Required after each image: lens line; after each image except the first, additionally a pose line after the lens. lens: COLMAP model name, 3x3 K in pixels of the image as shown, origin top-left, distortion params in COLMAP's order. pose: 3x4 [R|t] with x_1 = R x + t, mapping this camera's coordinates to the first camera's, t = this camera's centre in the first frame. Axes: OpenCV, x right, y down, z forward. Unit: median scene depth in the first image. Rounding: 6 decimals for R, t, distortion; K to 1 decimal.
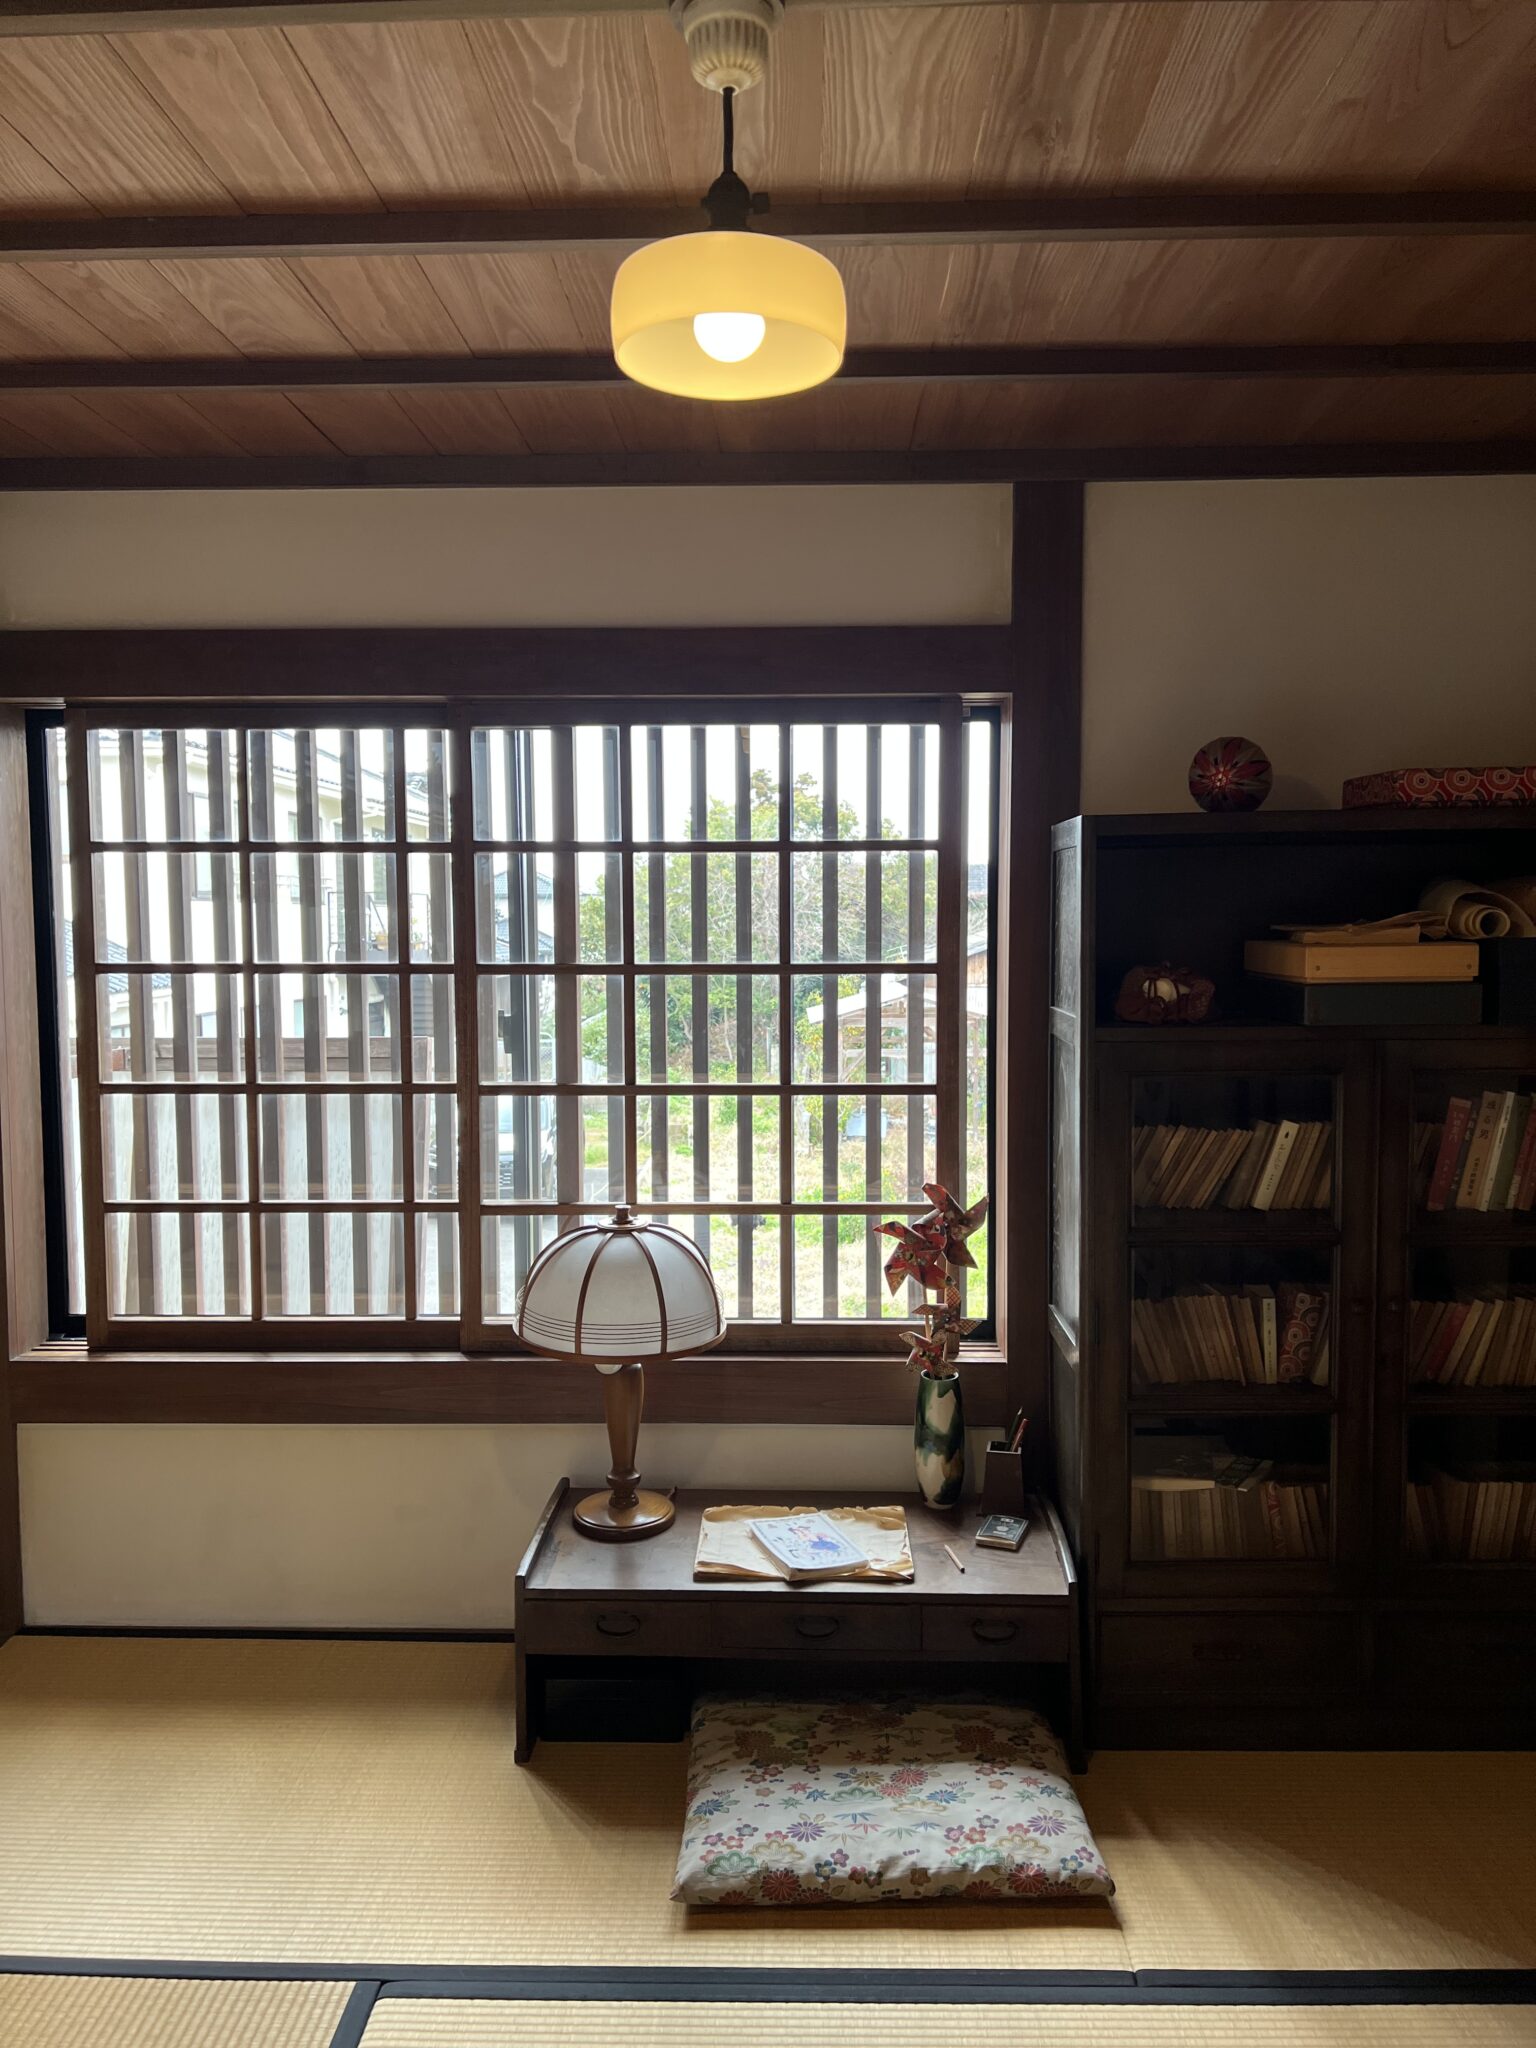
lens RADIAL K [[1542.1, 0, 775.4], [0, 1542.1, 1028.9], [0, 0, 1]] dist [0.043694, -0.051365]
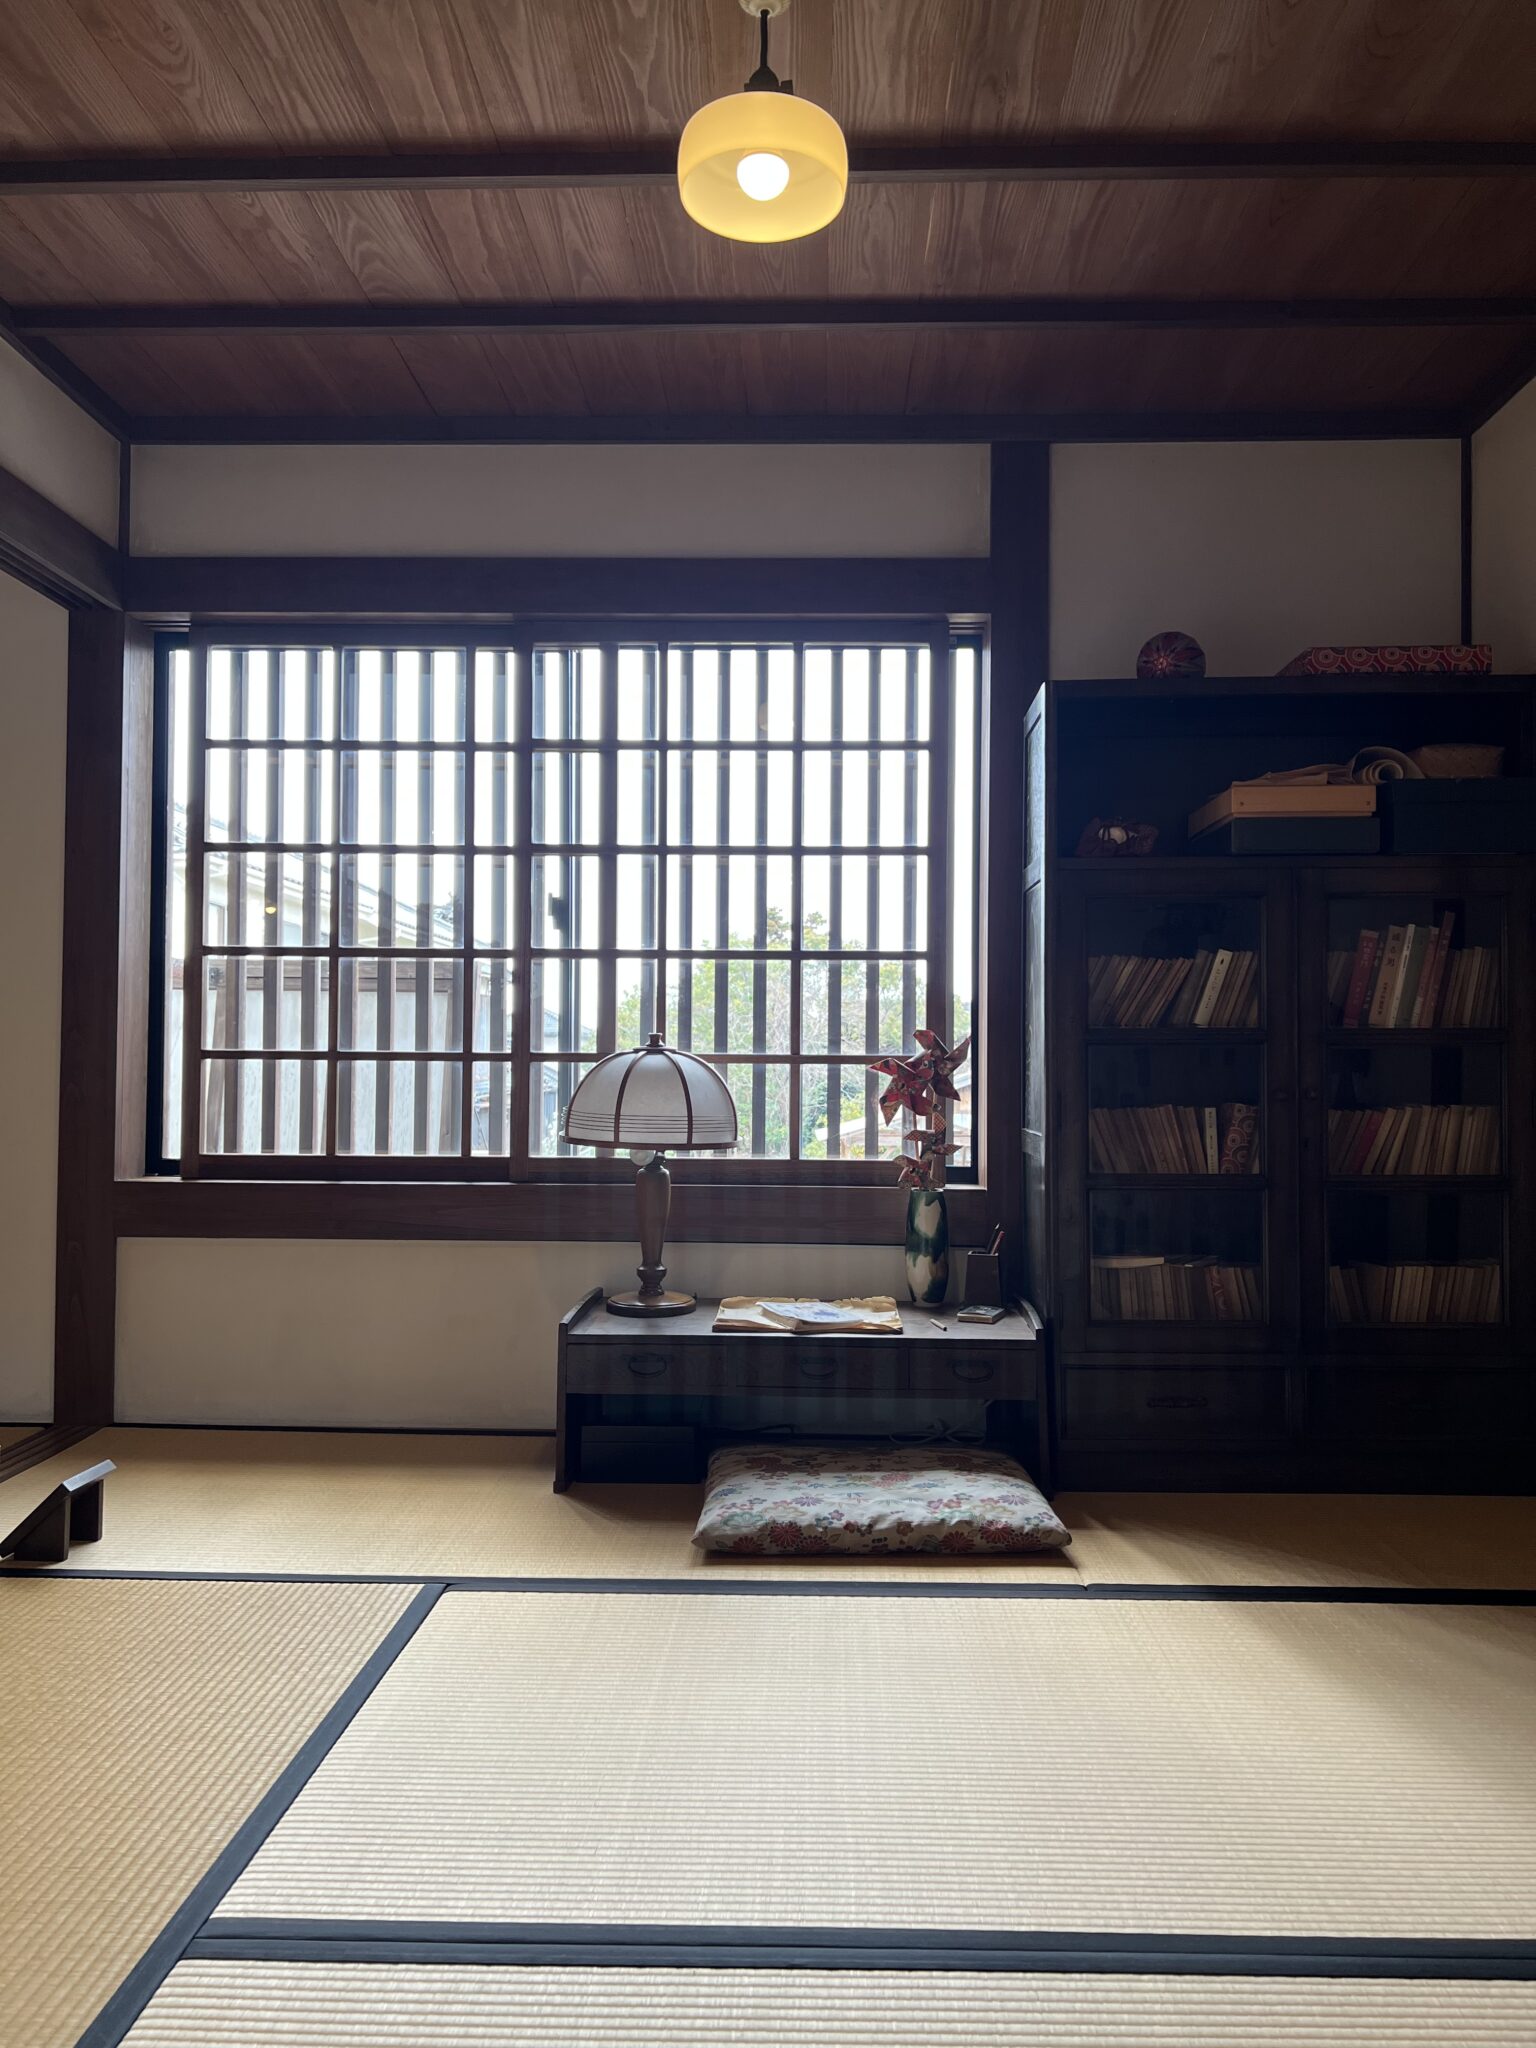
lens RADIAL K [[1542.1, 0, 775.4], [0, 1542.1, 1028.9], [0, 0, 1]] dist [0.043694, -0.051365]
pose [[0.999920, 0.010941, -0.006348, -0.000811], [-0.011512, 0.995107, -0.098131, 0.243553], [0.005243, 0.098197, 0.995153, -0.168244]]
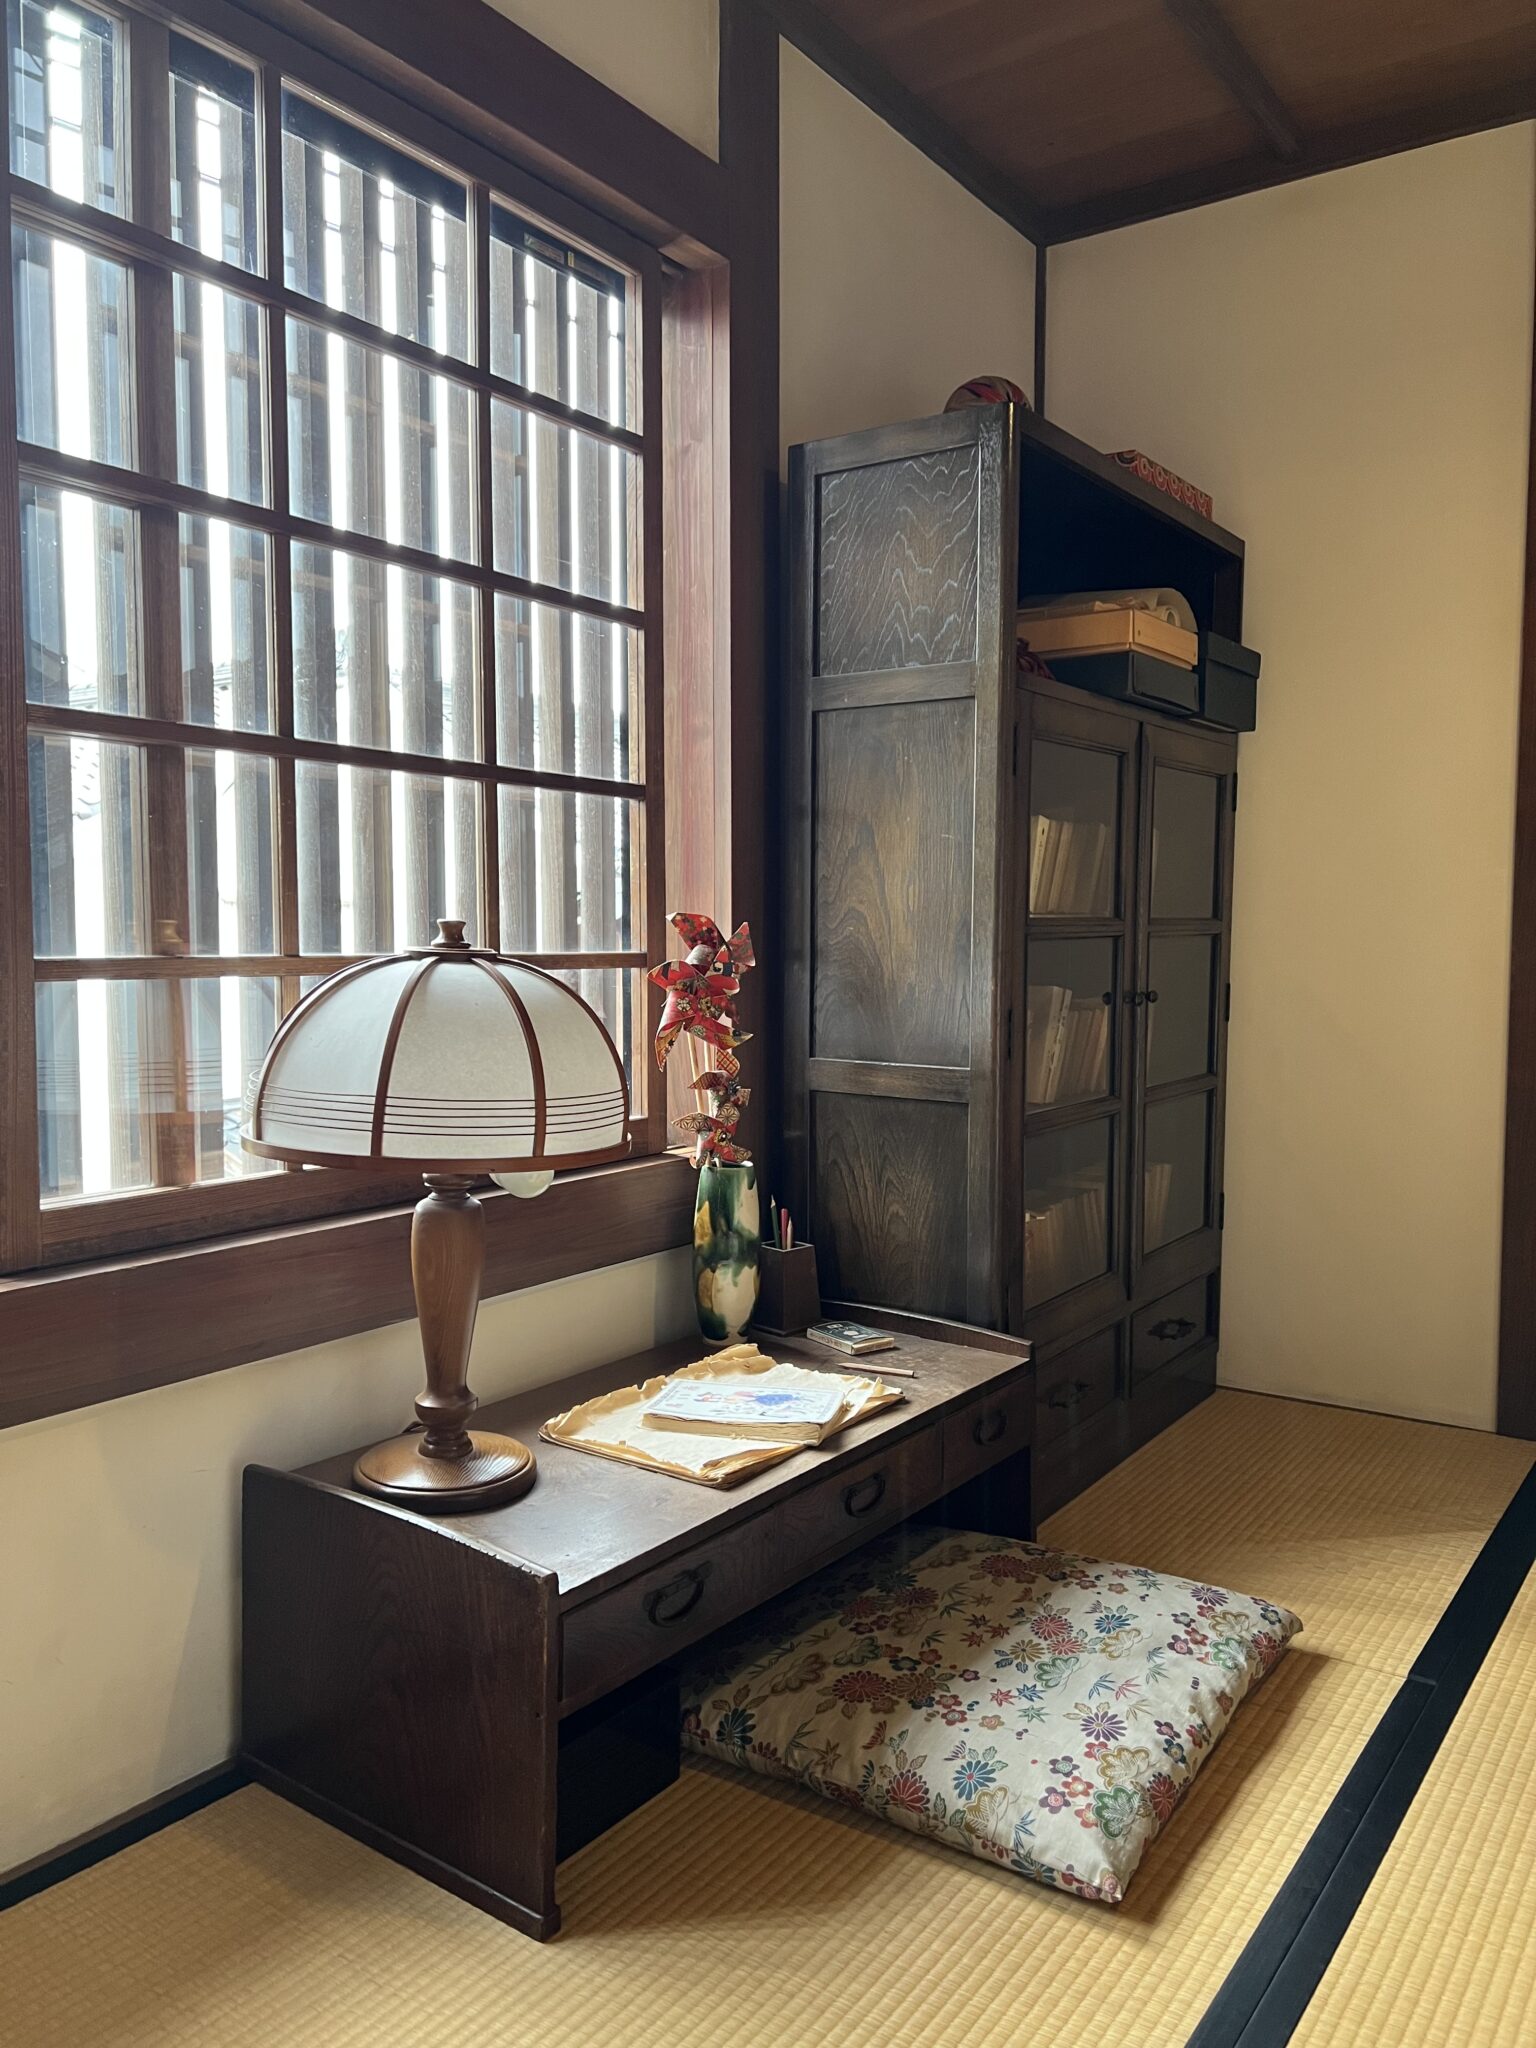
lens RADIAL K [[1542.1, 0, 775.4], [0, 1542.1, 1028.9], [0, 0, 1]] dist [0.043694, -0.051365]
pose [[0.557640, -0.048353, 0.828673, -0.538282], [0.058563, 0.998106, 0.018830, 0.164601], [-0.828015, 0.038029, 0.559416, 0.636053]]
